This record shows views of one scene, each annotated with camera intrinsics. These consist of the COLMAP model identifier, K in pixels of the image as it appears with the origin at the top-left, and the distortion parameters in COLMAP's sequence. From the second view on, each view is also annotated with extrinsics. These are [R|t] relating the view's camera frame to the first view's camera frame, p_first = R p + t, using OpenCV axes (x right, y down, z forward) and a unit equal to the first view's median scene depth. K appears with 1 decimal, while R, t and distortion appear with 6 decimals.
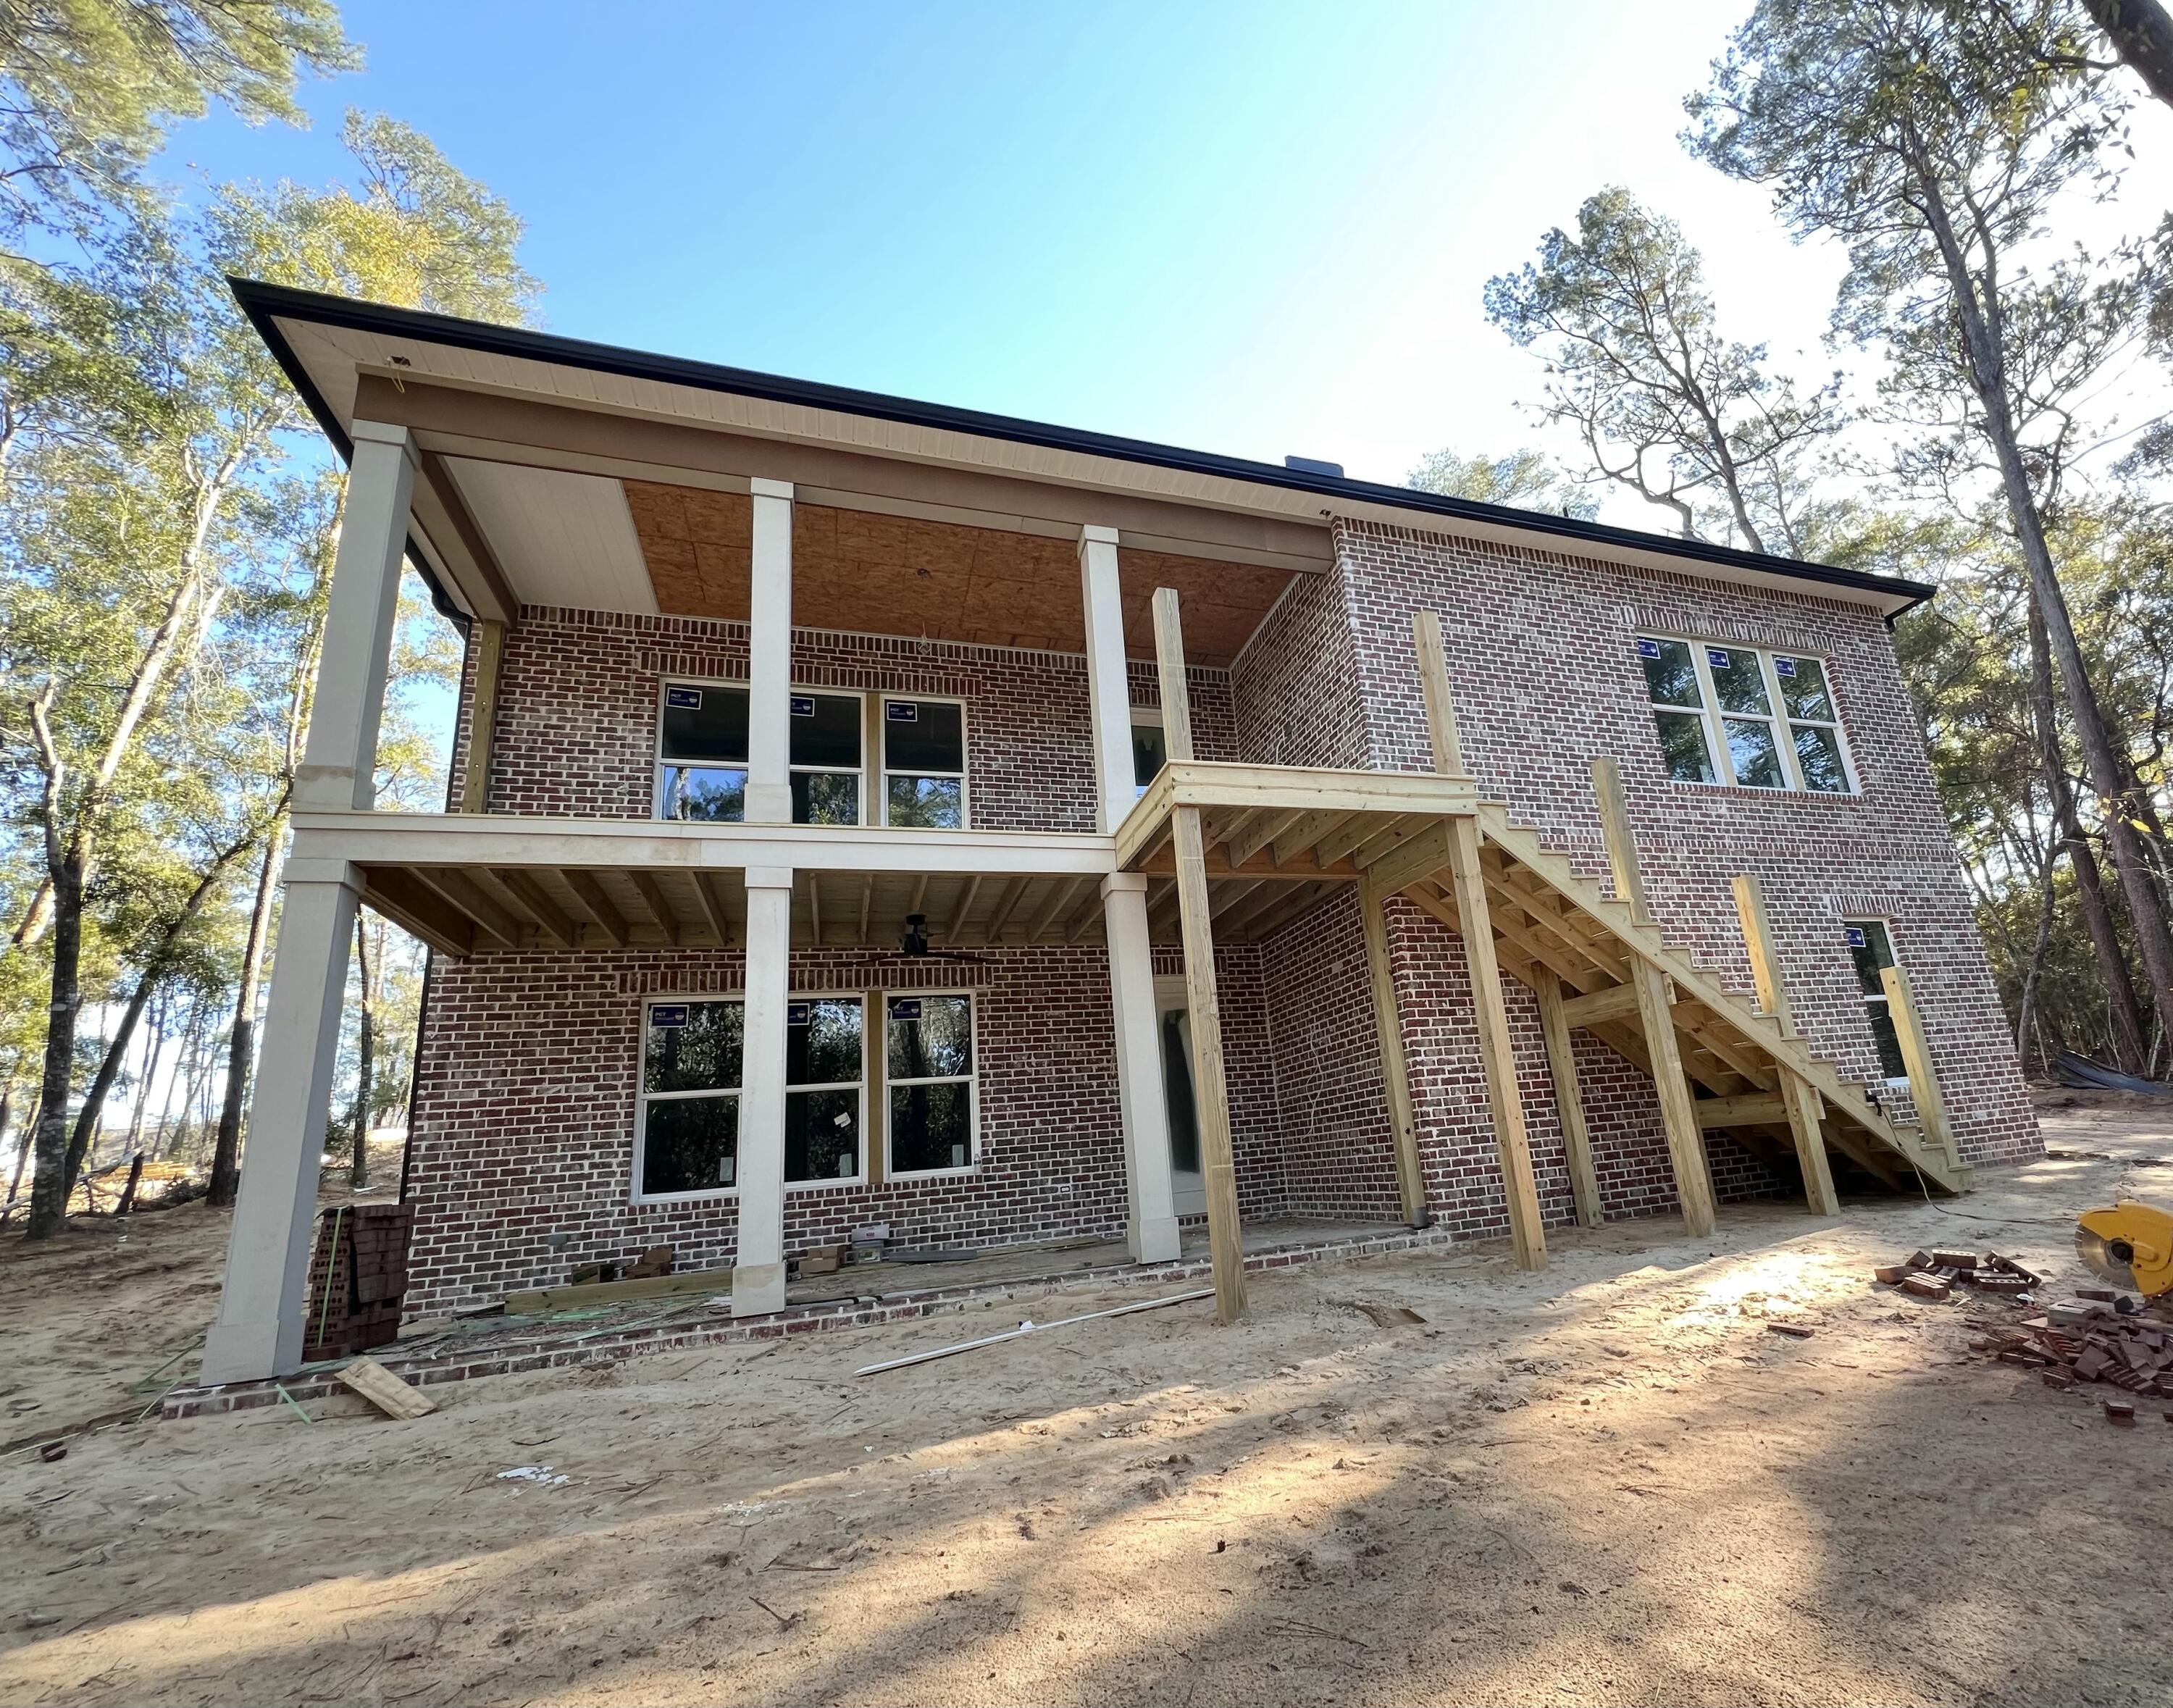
lens RADIAL K [[1037.9, 0, 1089.2], [0, 1037.9, 883.8], [0, 0, 1]] dist [-0.009906, 0.000109]
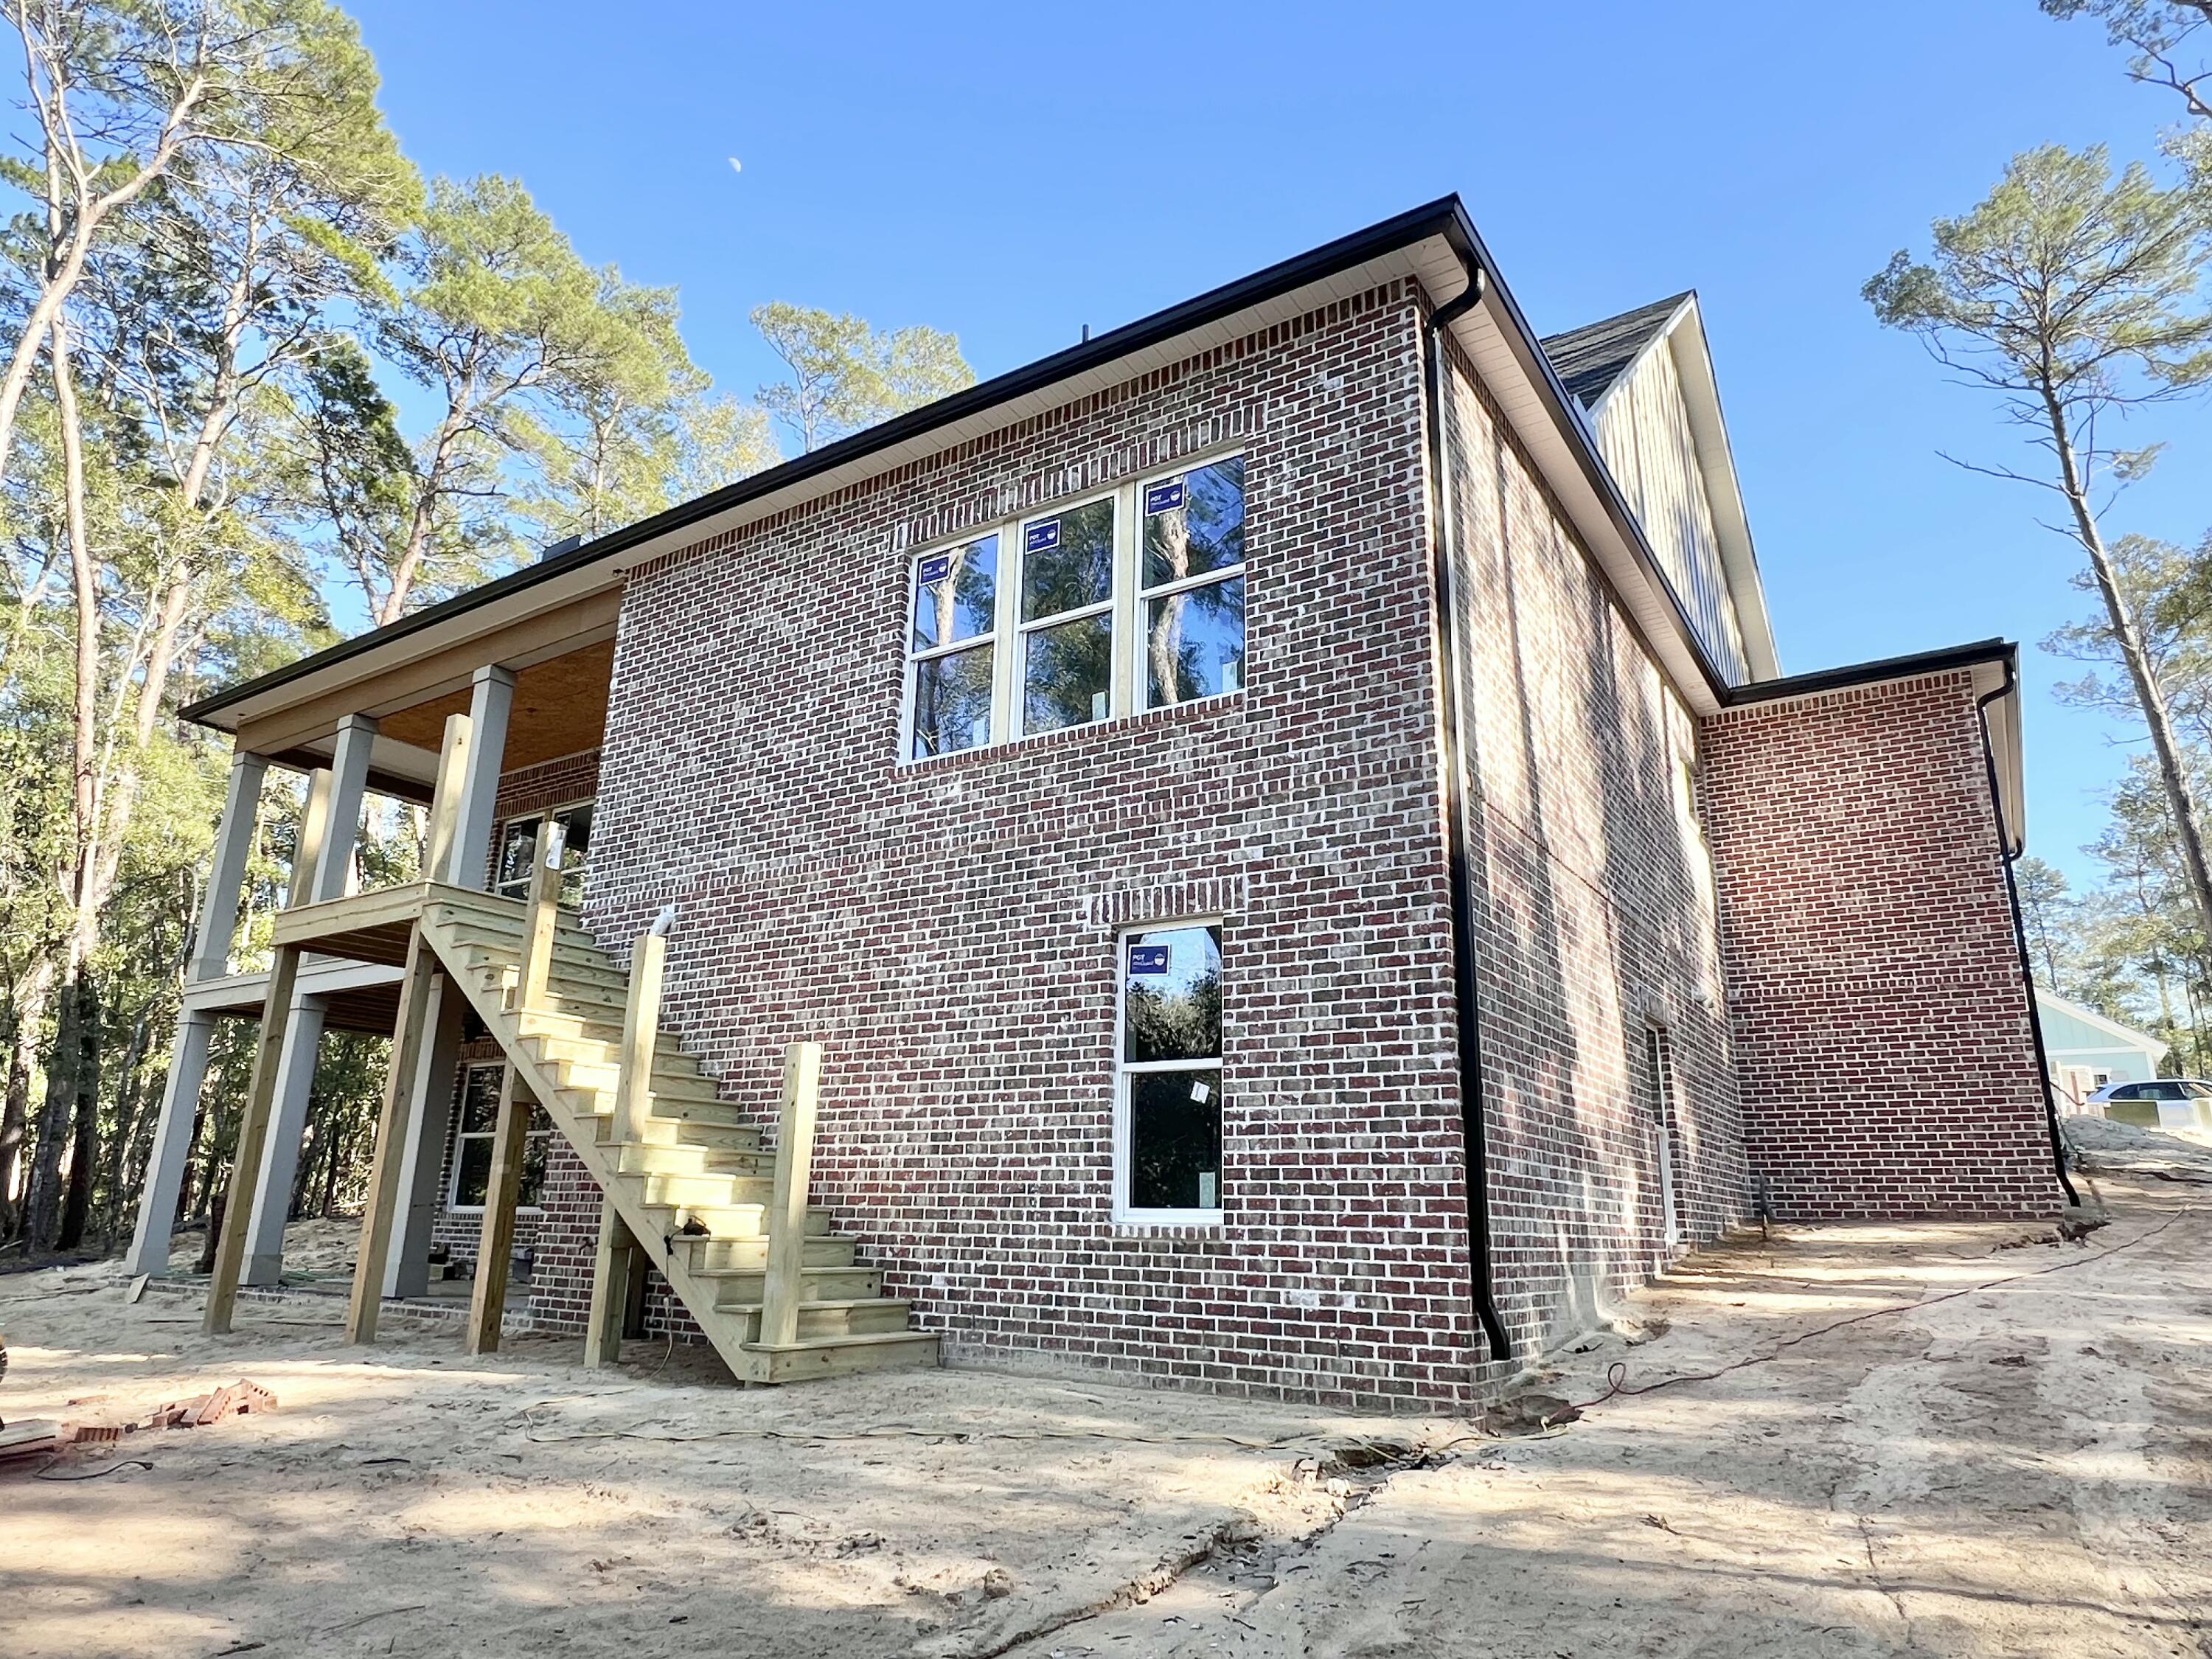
lens RADIAL K [[1344.6, 0, 1106.0], [0, 1344.6, 829.5], [0, 0, 1]] dist [0.001881, 0.000291]
pose [[0.587404, -0.128910, -0.798961, 1.414219], [0.148873, 0.987597, -0.049893, 0.013672], [0.795483, -0.089636, 0.599310, 0.558942]]
